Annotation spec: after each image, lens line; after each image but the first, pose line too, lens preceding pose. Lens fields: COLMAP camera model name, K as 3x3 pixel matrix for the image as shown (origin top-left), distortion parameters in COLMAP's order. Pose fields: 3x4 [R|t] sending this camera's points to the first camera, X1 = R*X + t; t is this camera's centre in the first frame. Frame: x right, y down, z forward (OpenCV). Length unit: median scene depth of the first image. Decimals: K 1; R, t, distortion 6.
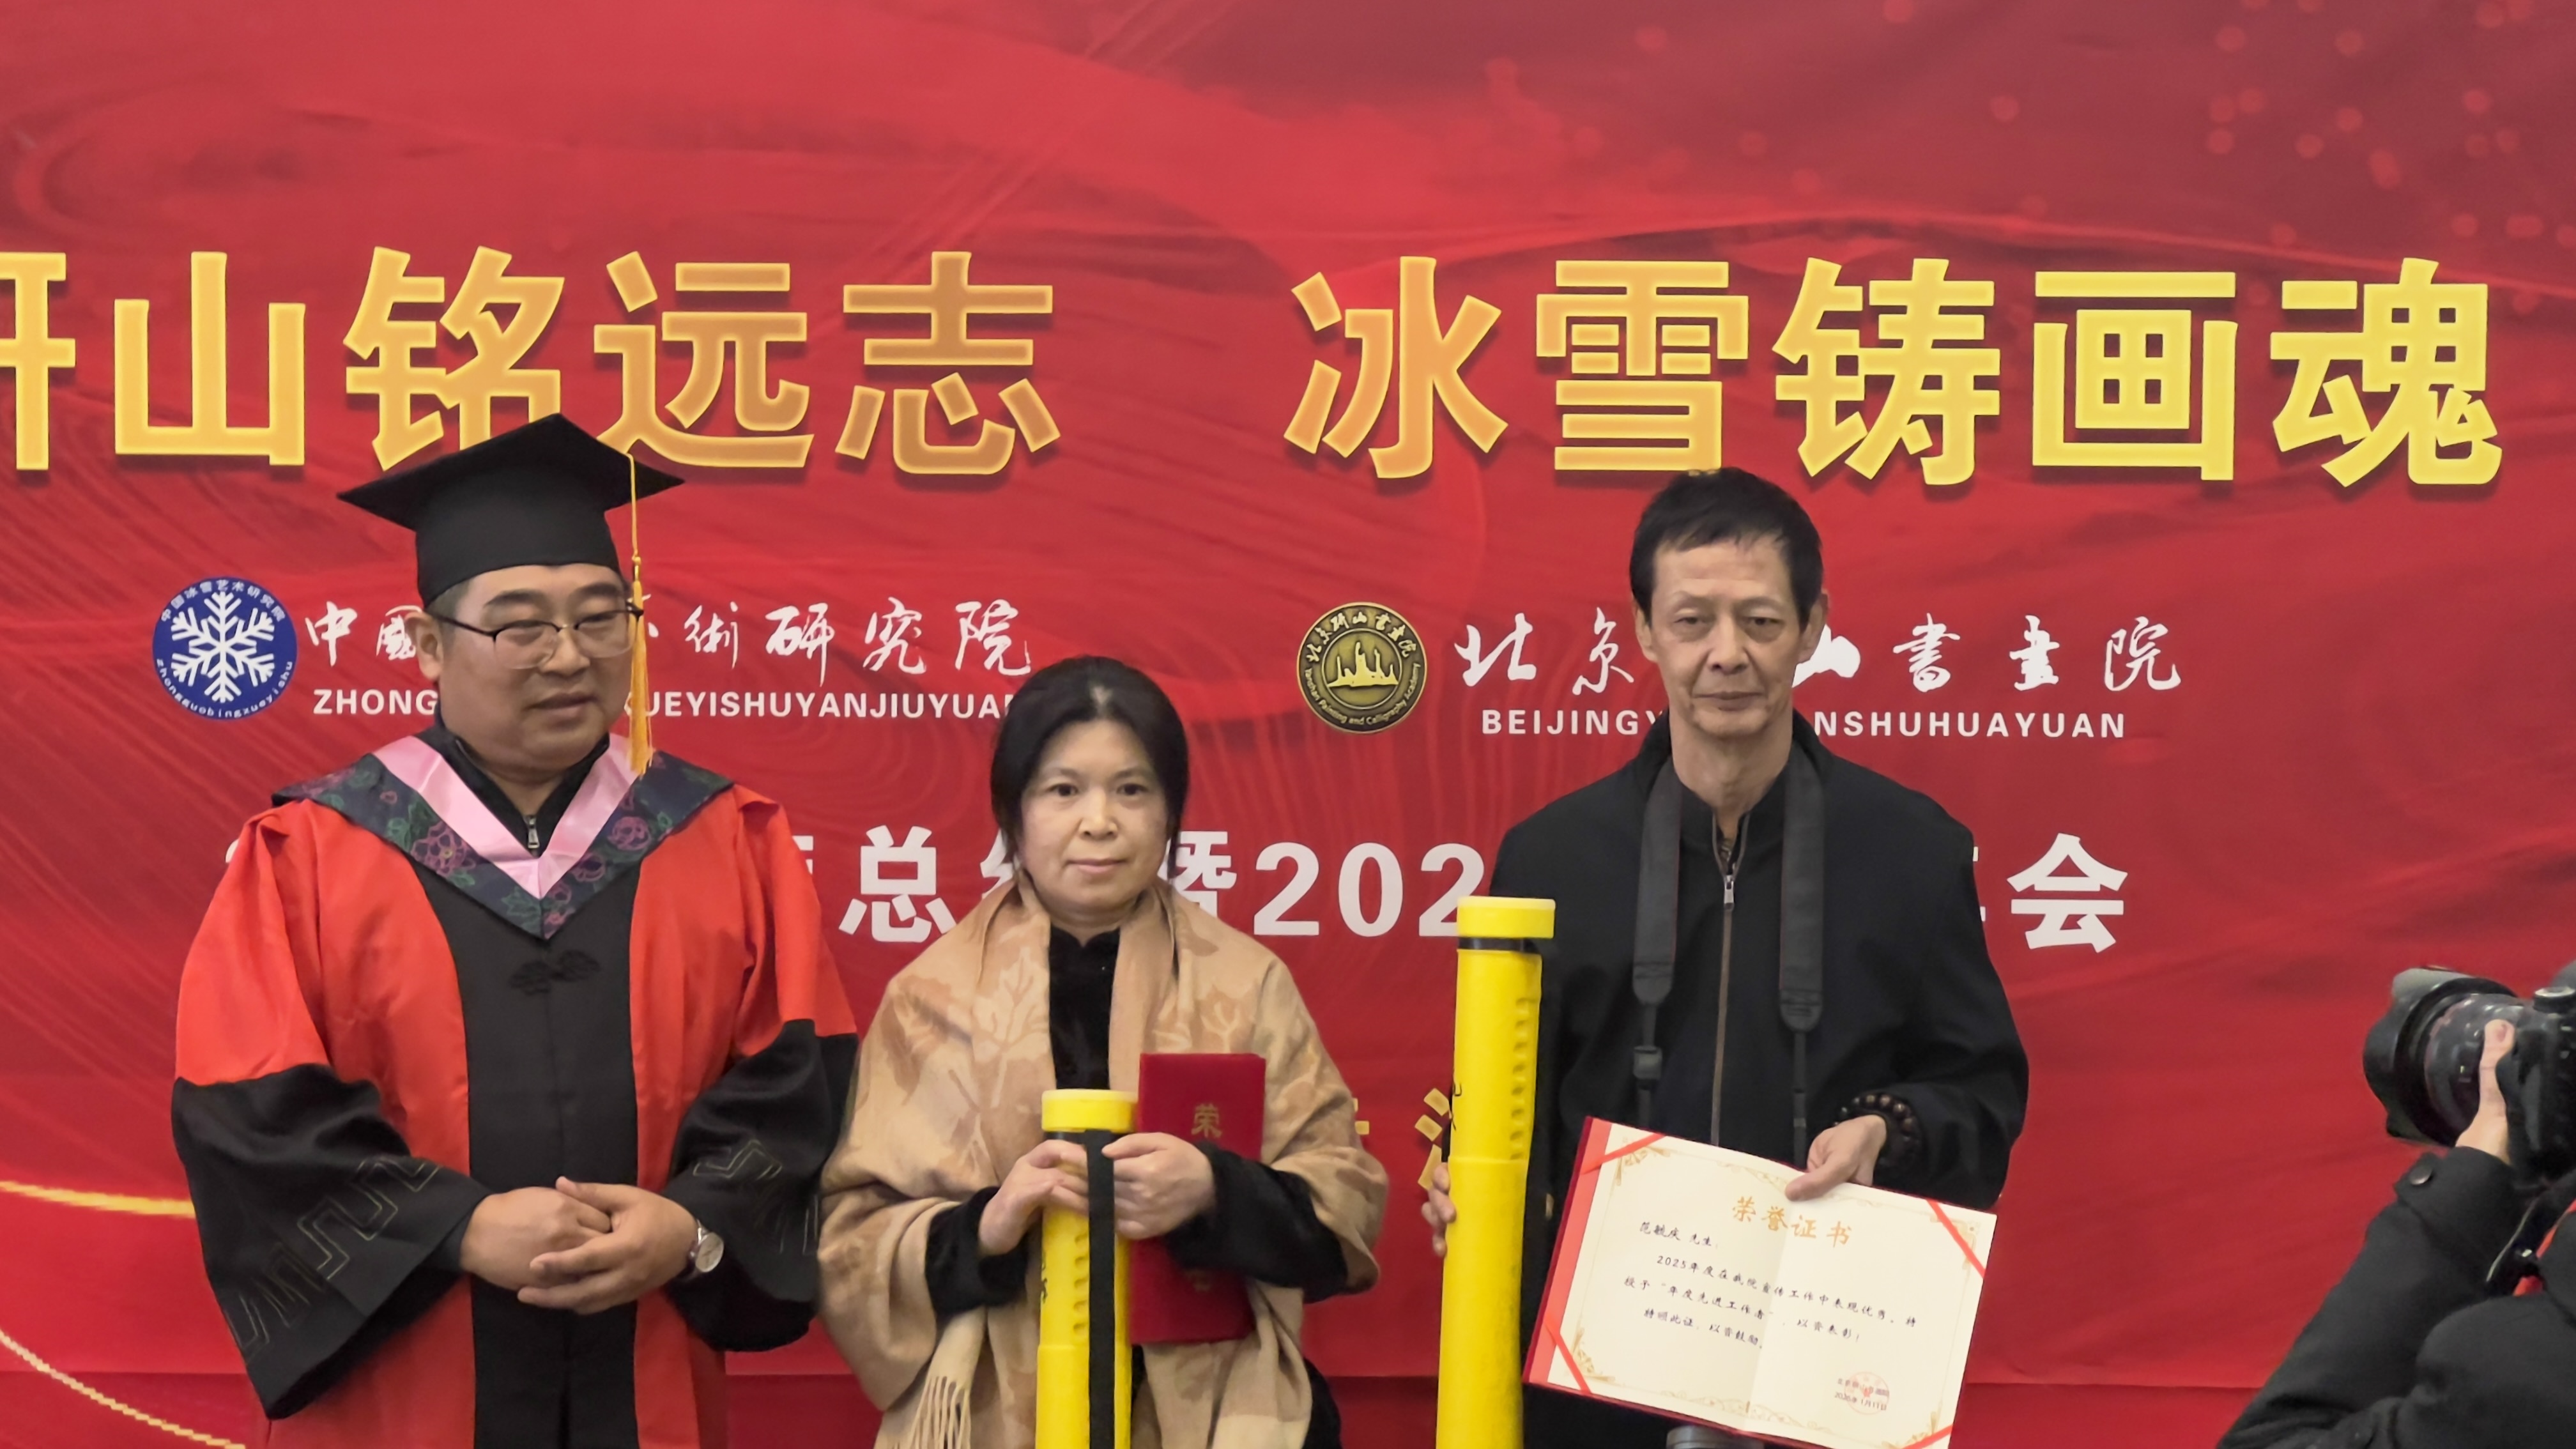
lens RADIAL K [[5959.8, 0, 1298.3], [0, 5959.8, 712.9], [0, 0, 1]] dist [0.160854, 0.000000]
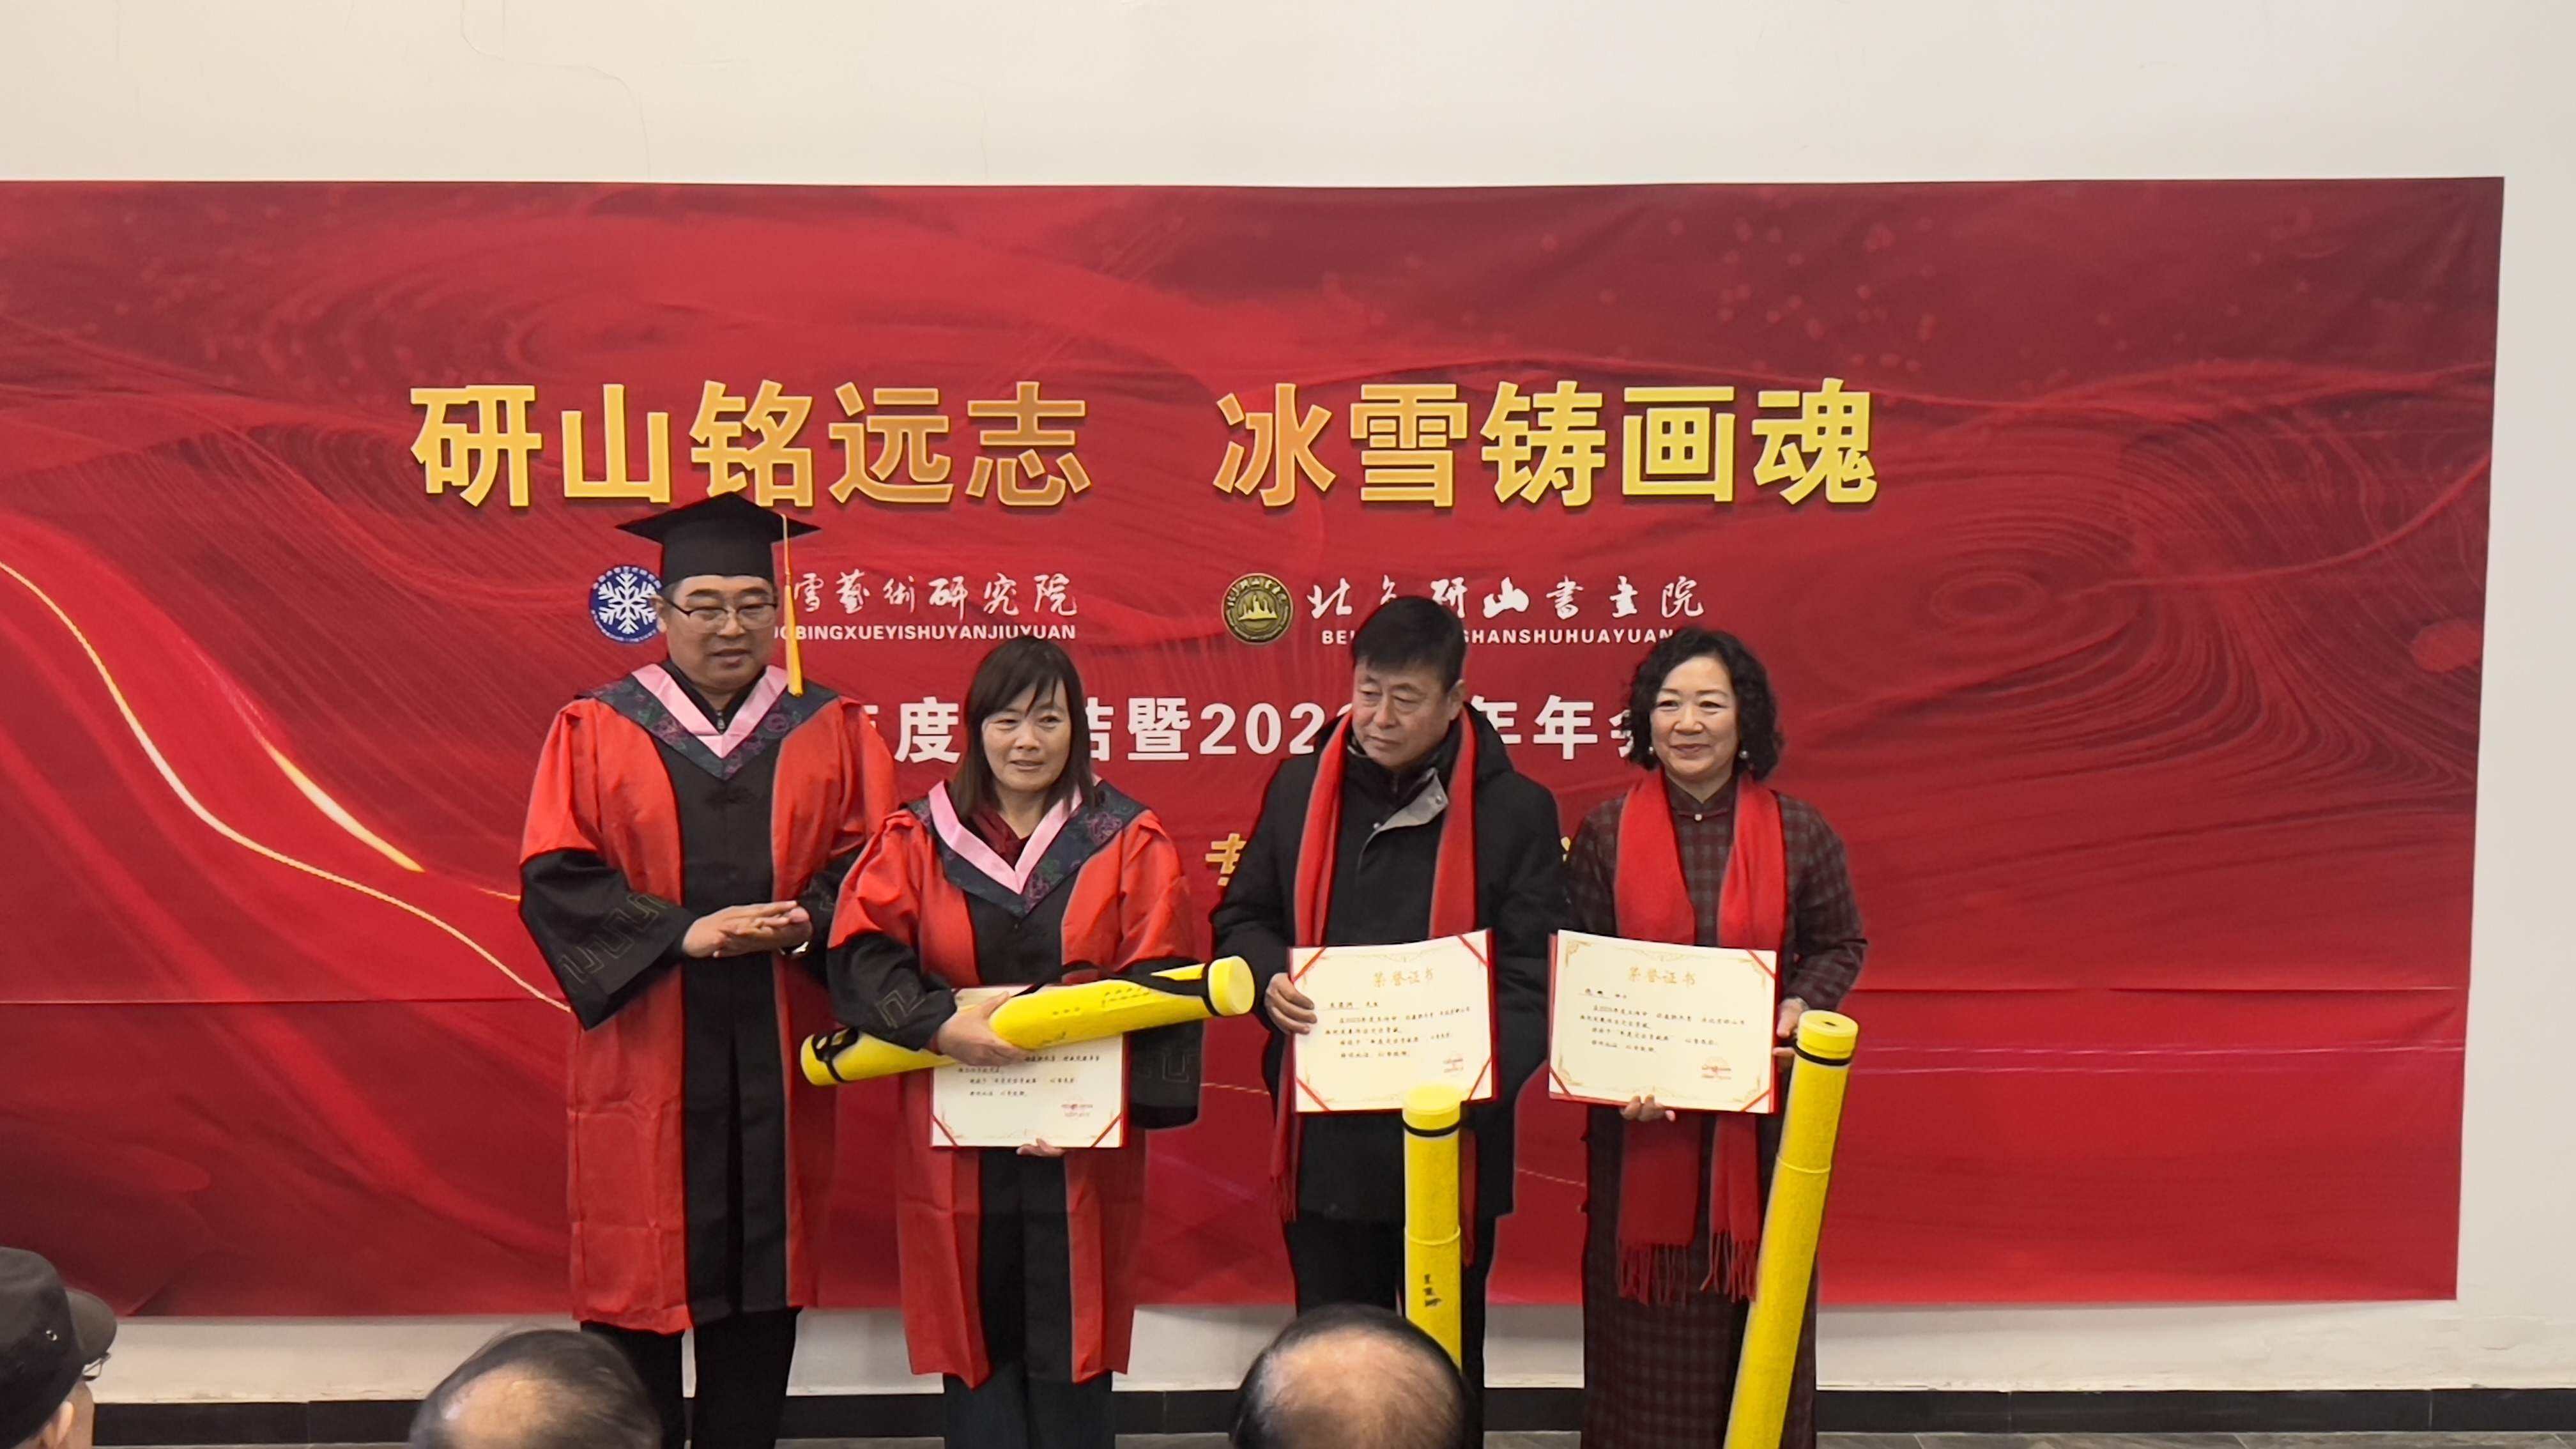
lens RADIAL K [[2022.5, 0, 1273.0], [0, 2022.5, 715.1], [0, 0, 1]] dist [0.093902, -0.018464]
pose [[0.999760, -0.008929, -0.020007, 0.027787], [0.009948, 0.998628, 0.051407, -0.006842], [0.019520, -0.051593, 0.998477, 0.375258]]
